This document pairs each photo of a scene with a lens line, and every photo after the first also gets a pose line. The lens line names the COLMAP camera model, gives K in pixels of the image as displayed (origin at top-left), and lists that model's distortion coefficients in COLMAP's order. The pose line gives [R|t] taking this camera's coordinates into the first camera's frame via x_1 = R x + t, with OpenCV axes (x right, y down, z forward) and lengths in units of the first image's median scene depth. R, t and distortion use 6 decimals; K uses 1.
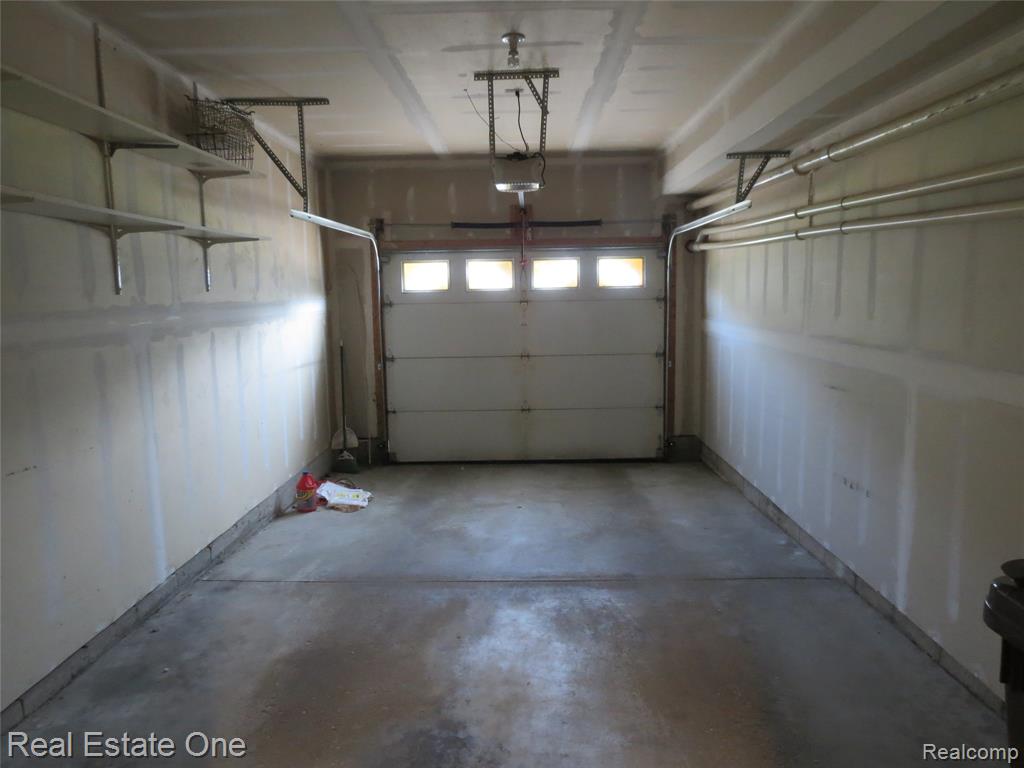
lens RADIAL K [[729.5, 0, 516.7], [0, 729.5, 383.9], [0, 0, 1]] dist [-0.031149, 0.003099]
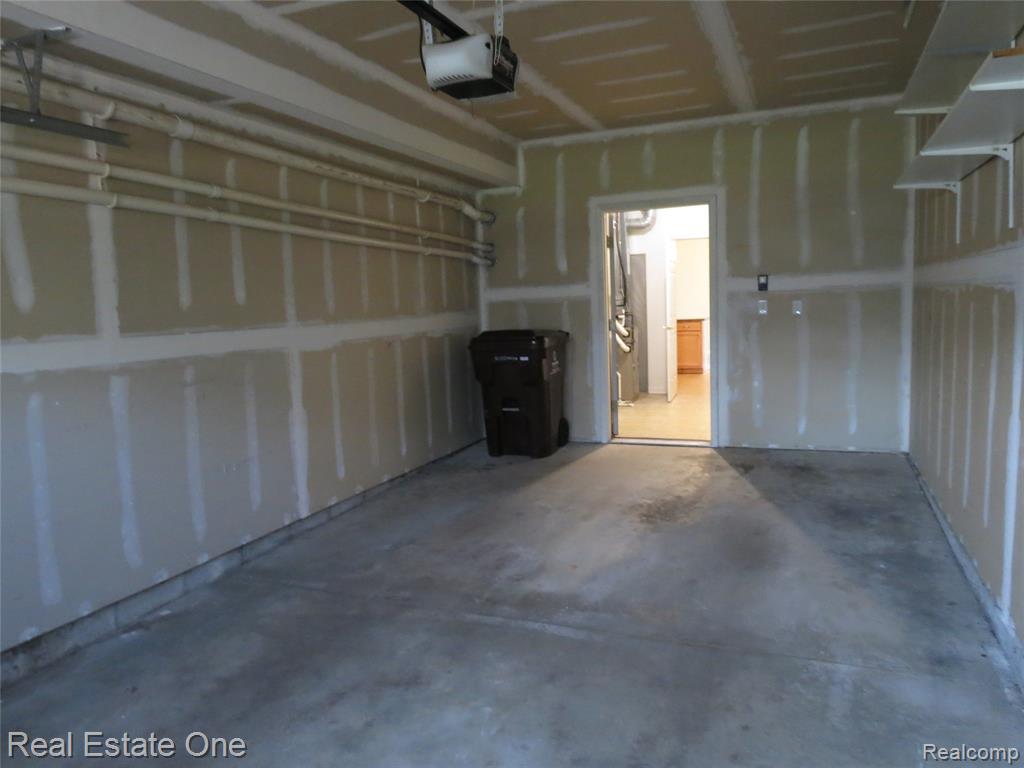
lens RADIAL K [[729.5, 0, 516.7], [0, 729.5, 383.9], [0, 0, 1]] dist [-0.031149, 0.003099]
pose [[-0.933389, 0.004739, 0.358834, -0.328655], [0.089036, 0.971707, 0.218766, -0.189889], [-0.347645, 0.236143, -0.907403, 2.047885]]
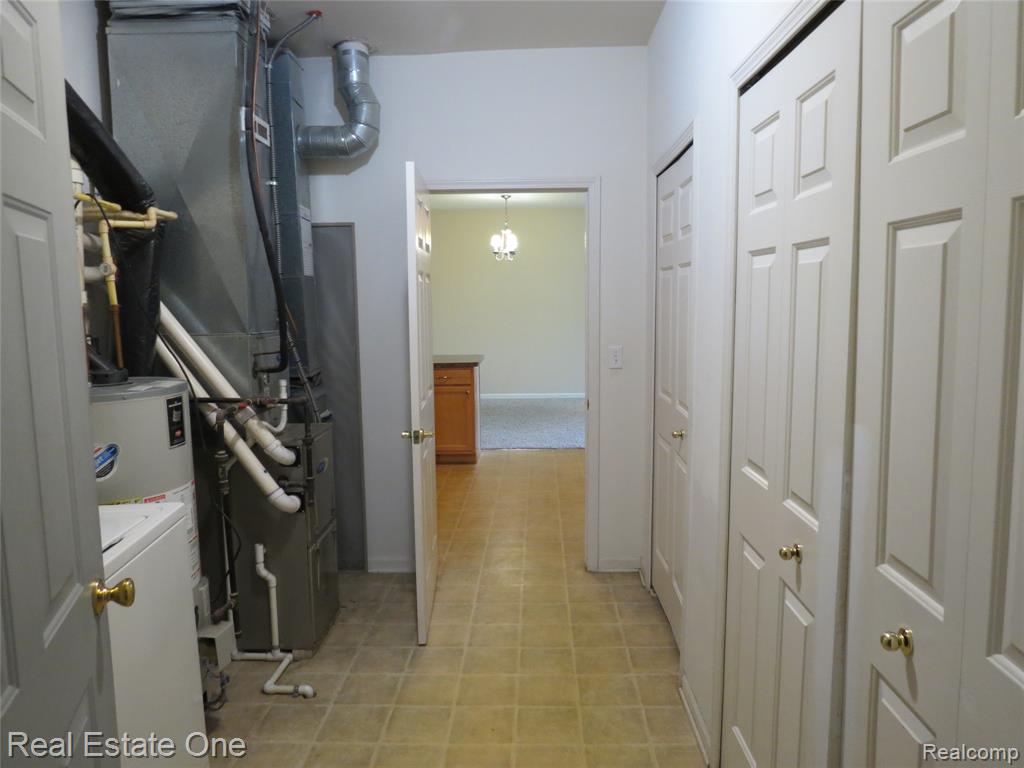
lens RADIAL K [[729.5, 0, 516.7], [0, 729.5, 383.9], [0, 0, 1]] dist [-0.031149, 0.003099]
pose [[-0.999367, 0.017491, 0.030972, -0.204481], [0.024644, 0.968365, 0.248316, -0.126284], [-0.025649, 0.248923, -0.968184, 1.251581]]
